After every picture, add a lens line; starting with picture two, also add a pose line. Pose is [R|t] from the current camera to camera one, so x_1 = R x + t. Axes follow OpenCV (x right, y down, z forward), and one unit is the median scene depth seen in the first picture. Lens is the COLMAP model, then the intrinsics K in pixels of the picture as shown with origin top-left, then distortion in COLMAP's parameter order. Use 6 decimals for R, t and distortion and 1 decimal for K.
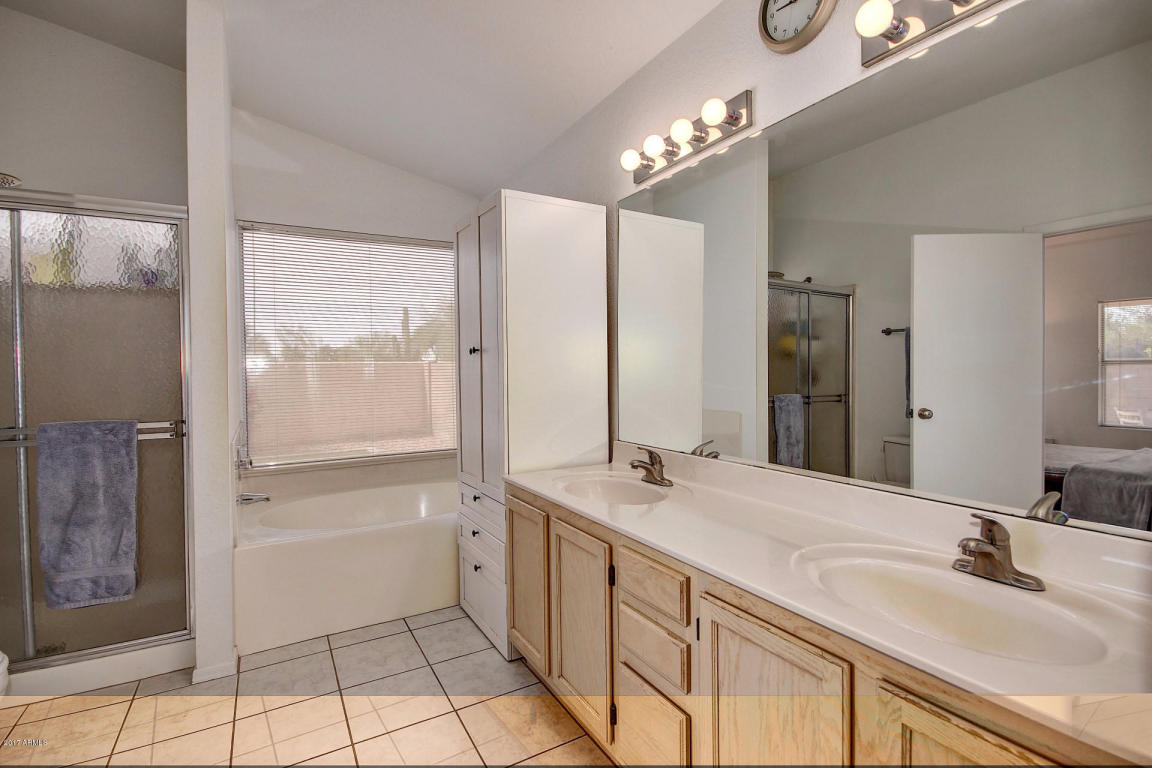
lens RADIAL K [[534.2, 0, 563.7], [0, 534.2, 379.6], [0, 0, 1]] dist [0.001974, -0.006959]
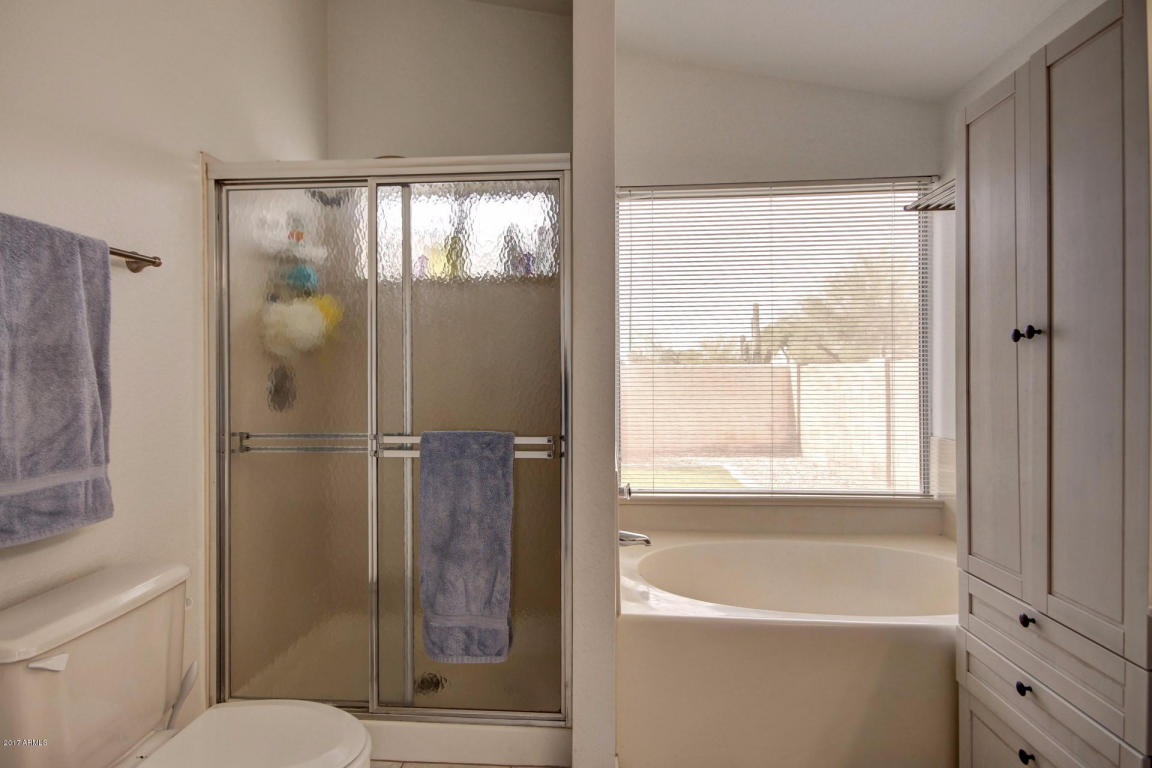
lens RADIAL K [[571.7, 0, 573.4], [0, 571.7, 379.6], [0, 0, 1]] dist [0.002120, 0.000306]
pose [[0.834395, 0.011217, -0.551053, -0.264554], [-0.015863, 0.999867, -0.003666, -0.001353], [0.550939, 0.011800, 0.834462, 0.345898]]
